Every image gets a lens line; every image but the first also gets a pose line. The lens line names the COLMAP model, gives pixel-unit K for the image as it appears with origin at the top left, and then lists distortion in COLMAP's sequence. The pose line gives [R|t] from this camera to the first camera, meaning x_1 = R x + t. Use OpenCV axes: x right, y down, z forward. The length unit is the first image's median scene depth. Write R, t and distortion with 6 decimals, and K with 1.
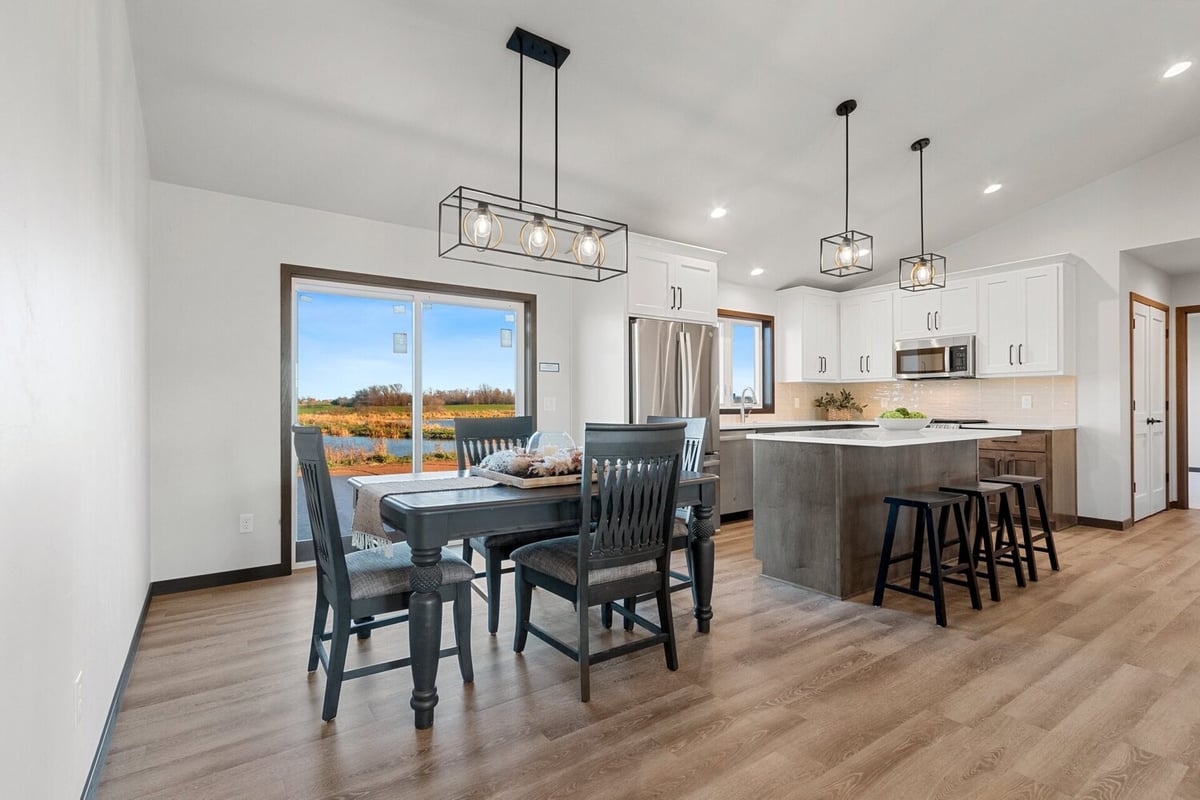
lens RADIAL K [[558.7, 0, 585.3], [0, 558.7, 401.7], [0, 0, 1]] dist [0.002226, -0.000847]
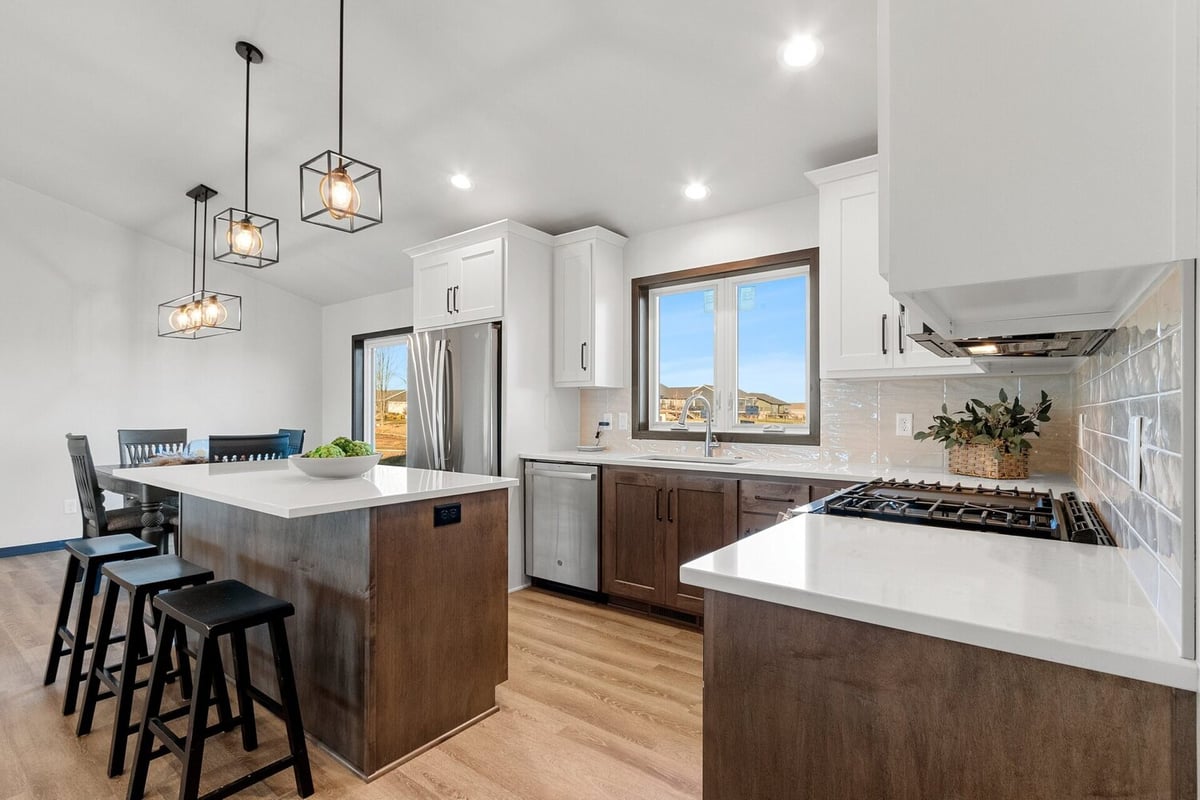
lens RADIAL K [[562.3, 0, 595.6], [0, 562.3, 404.7], [0, 0, 1]] dist [0.003910, 0.000153]
pose [[0.308564, -0.007086, -0.951177, 1.418981], [0.002564, 0.999975, -0.006618, -0.022872], [0.951200, -0.000397, 0.308575, 1.262875]]
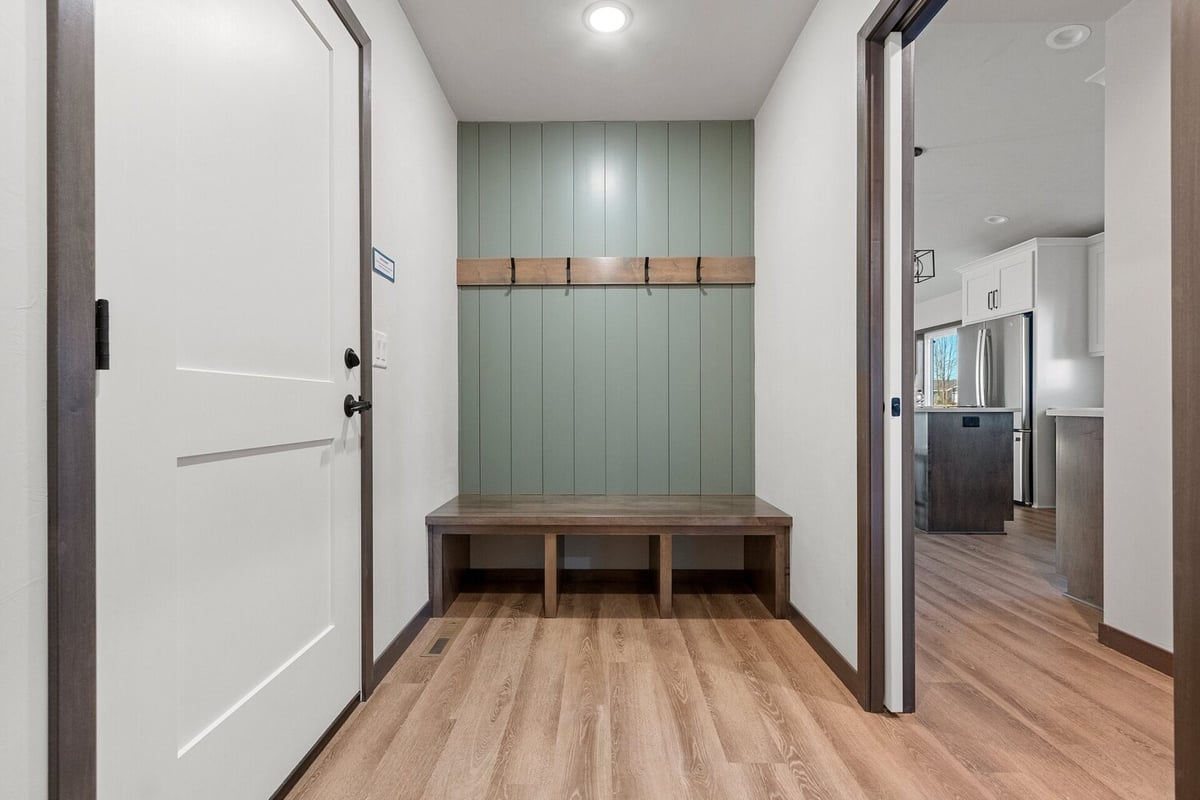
lens RADIAL K [[558.6, 0, 594.4], [0, 558.6, 403.3], [0, 0, 1]] dist [0.004439, 0.000150]
pose [[-0.572184, 0.002232, -0.820123, 2.209541], [0.006383, 0.999978, -0.001731, 0.046730], [0.820101, -0.006225, -0.572185, 1.321330]]
